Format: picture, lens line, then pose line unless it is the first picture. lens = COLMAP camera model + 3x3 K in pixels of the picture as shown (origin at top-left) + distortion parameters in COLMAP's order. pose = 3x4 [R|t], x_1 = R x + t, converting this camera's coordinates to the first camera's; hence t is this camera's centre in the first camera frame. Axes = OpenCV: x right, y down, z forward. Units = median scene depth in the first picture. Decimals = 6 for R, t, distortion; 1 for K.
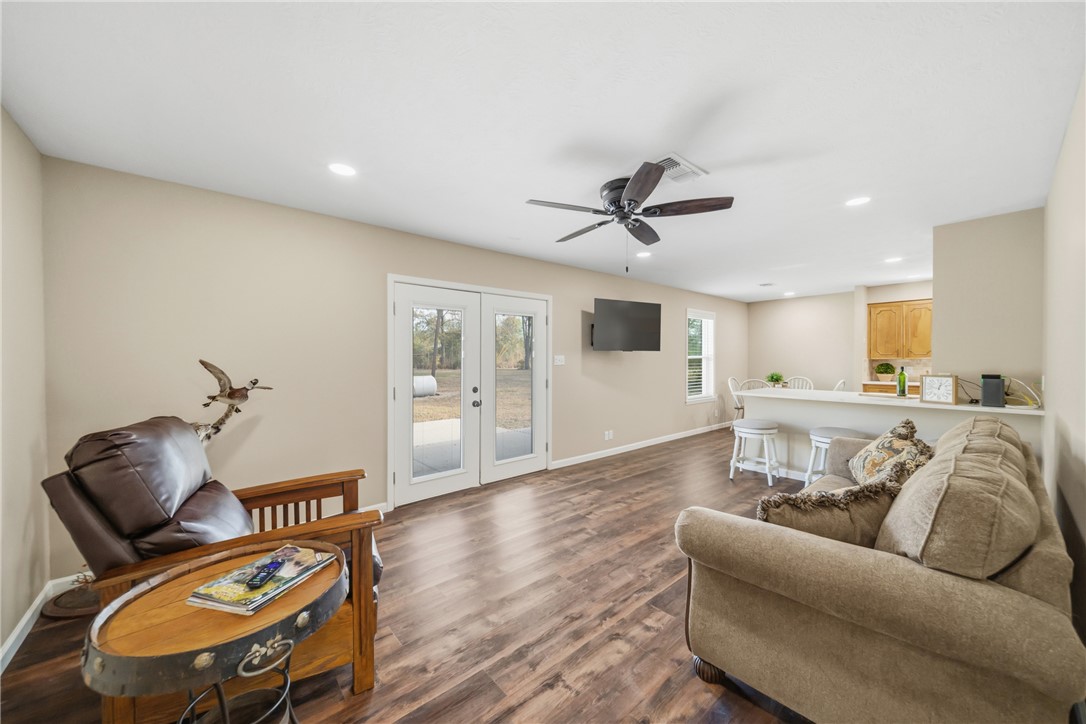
lens RADIAL K [[389.1, 0, 542.1], [0, 389.1, 352.8], [0, 0, 1]] dist [0.013854, -0.009885]
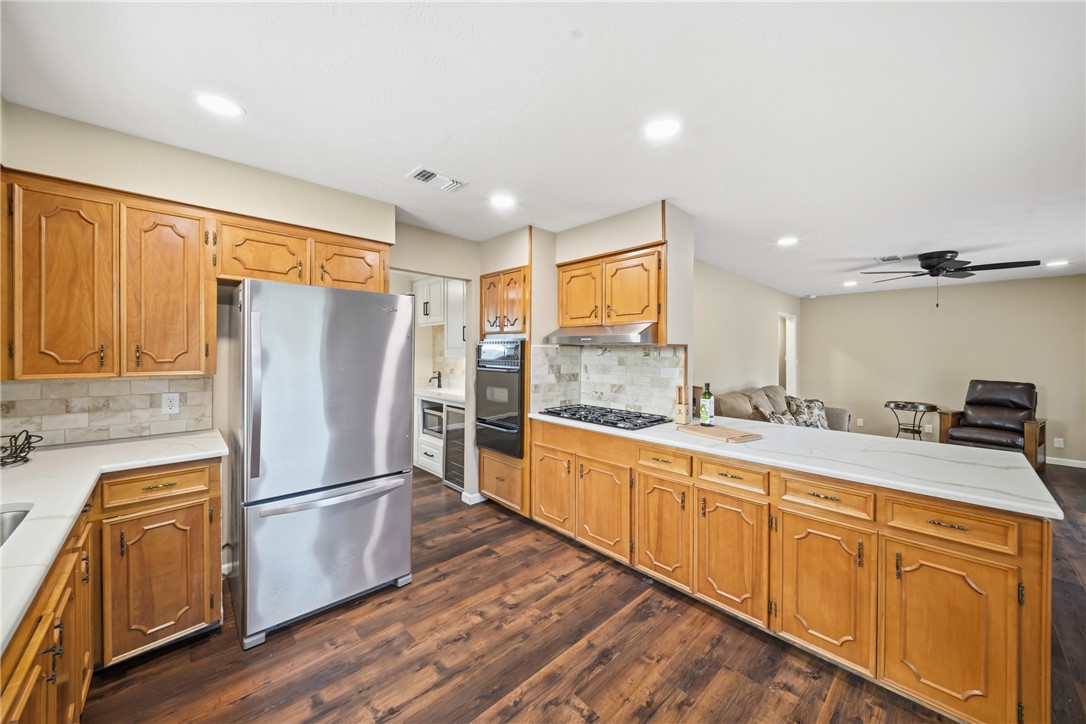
lens RADIAL K [[389.1, 0, 542.1], [0, 389.1, 352.8], [0, 0, 1]] dist [0.013854, -0.009885]
pose [[-0.999081, -0.010444, -0.041577, 0.234993], [-0.010391, 0.999945, -0.001513, -0.023929], [0.041590, -0.001080, -0.999134, 2.107206]]
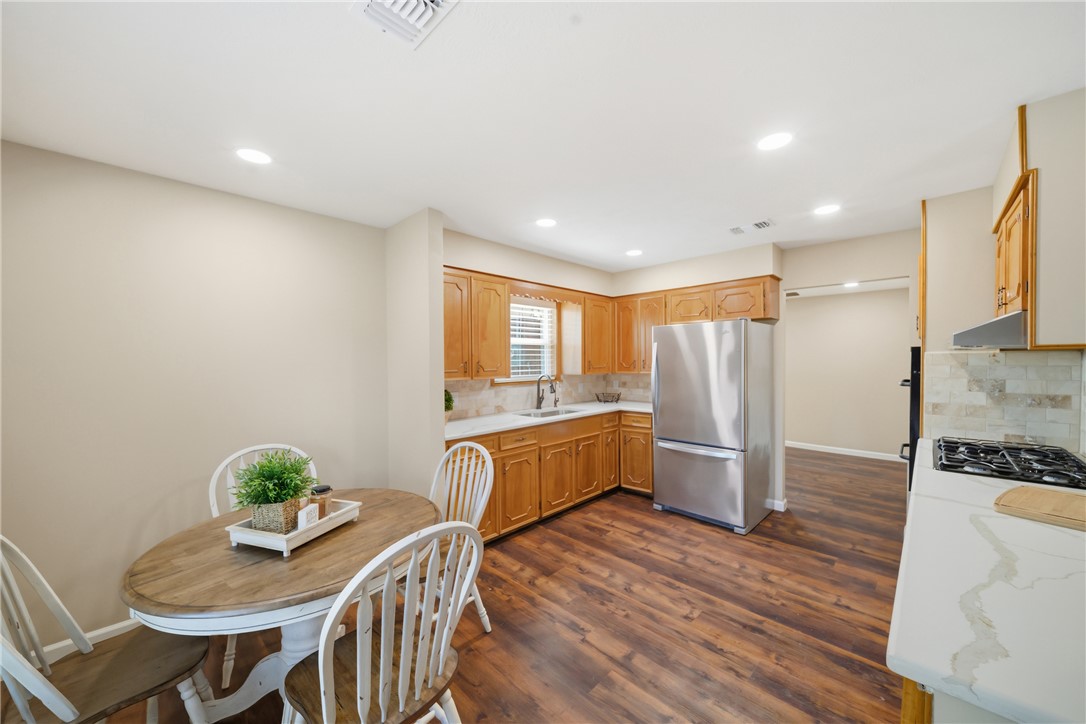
lens RADIAL K [[389.6, 0, 542.2], [0, 389.6, 365.0], [0, 0, 1]] dist [0.000817, -0.003501]
pose [[-0.080220, -0.010577, 0.996721, -0.623838], [-0.002599, 0.999943, 0.010402, -0.025157], [-0.996774, -0.001756, -0.080243, 1.911538]]
